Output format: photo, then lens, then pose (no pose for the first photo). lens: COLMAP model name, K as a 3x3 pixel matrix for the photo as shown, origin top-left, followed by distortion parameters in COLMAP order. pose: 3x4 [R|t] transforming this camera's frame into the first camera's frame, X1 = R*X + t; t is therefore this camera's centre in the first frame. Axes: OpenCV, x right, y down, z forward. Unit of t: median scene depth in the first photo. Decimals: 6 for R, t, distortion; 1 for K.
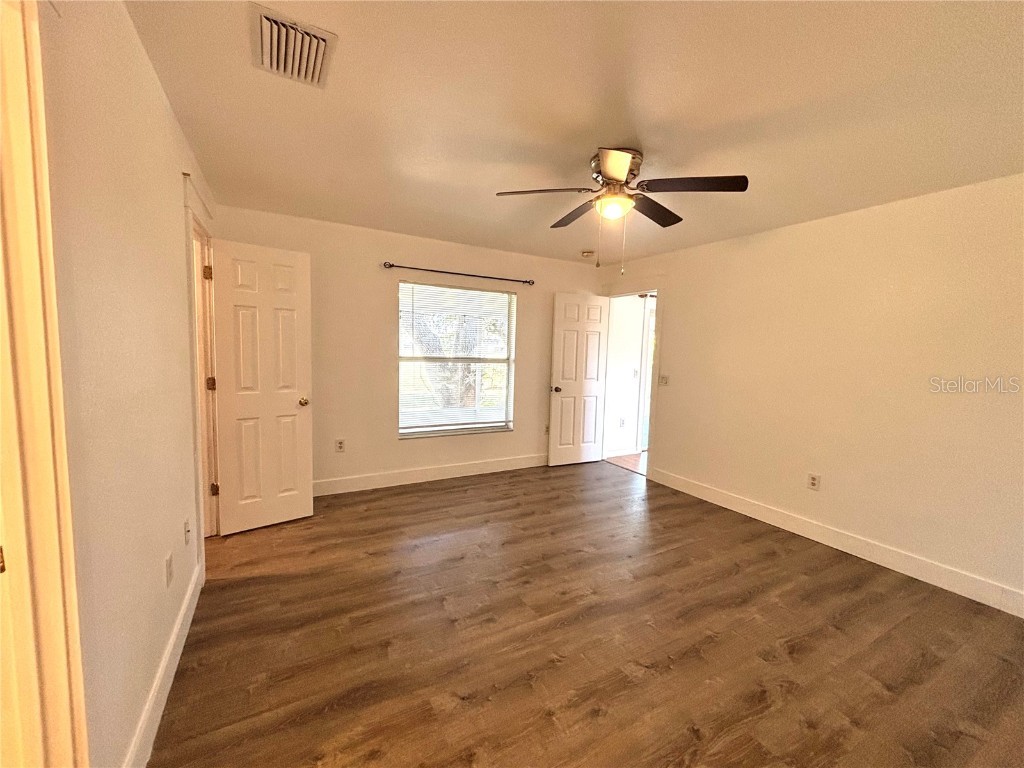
lens RADIAL K [[412.7, 0, 510.9], [0, 412.7, 383.6], [0, 0, 1]] dist [0.011396, -0.006364]
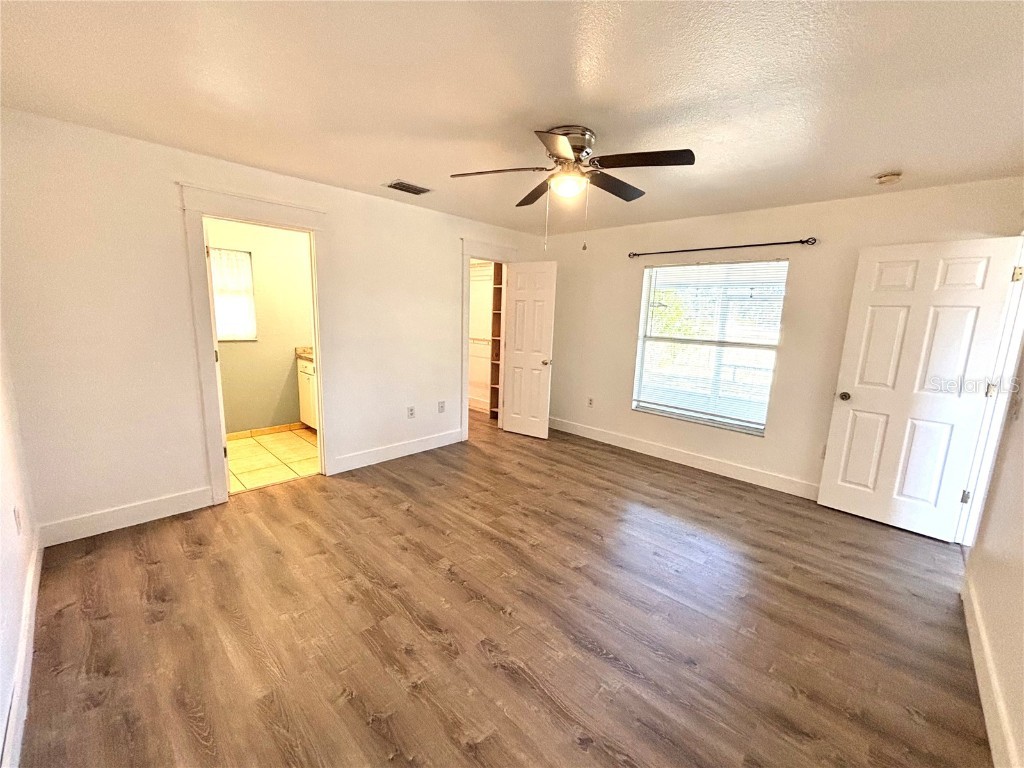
lens RADIAL K [[412.7, 0, 510.9], [0, 412.7, 383.6], [0, 0, 1]] dist [0.011396, -0.006364]
pose [[0.291219, 0.143185, -0.945880, 0.940927], [-0.109801, 0.987204, 0.115635, -0.039206], [0.950334, 0.070183, 0.303214, 0.459579]]
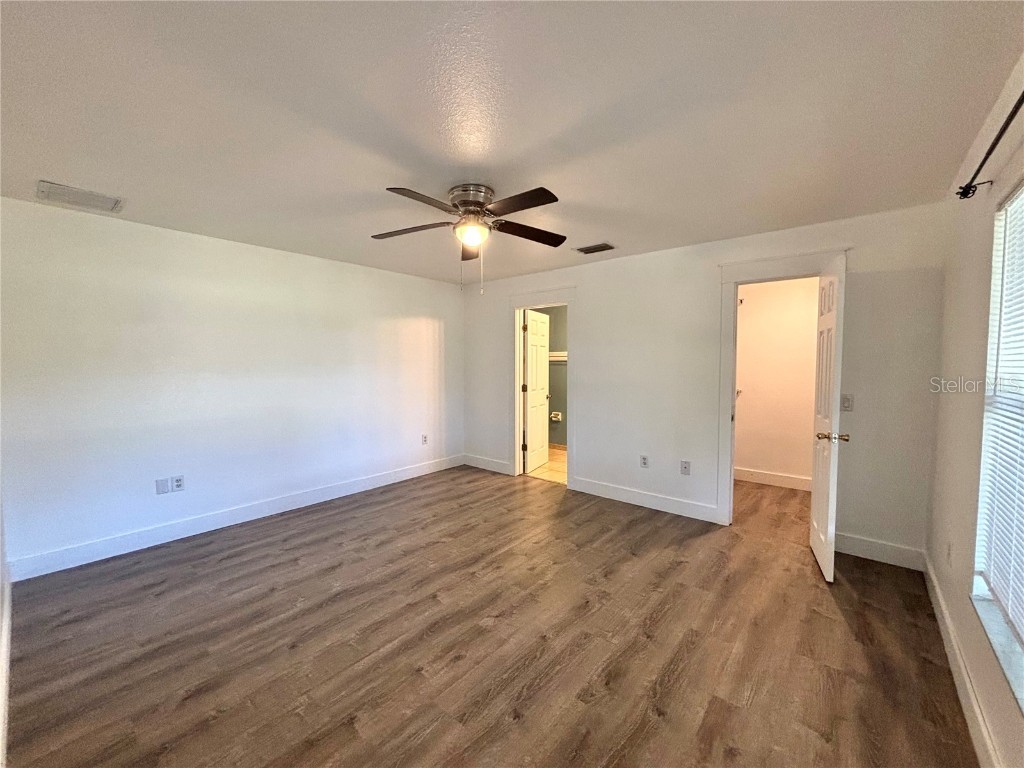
lens RADIAL K [[412.7, 0, 510.9], [0, 412.7, 383.6], [0, 0, 1]] dist [0.011396, -0.006364]
pose [[-0.935774, -0.010542, -0.352443, 0.412052], [-0.058048, 0.990521, 0.124496, -0.135015], [0.347790, 0.136959, -0.927515, 1.625554]]
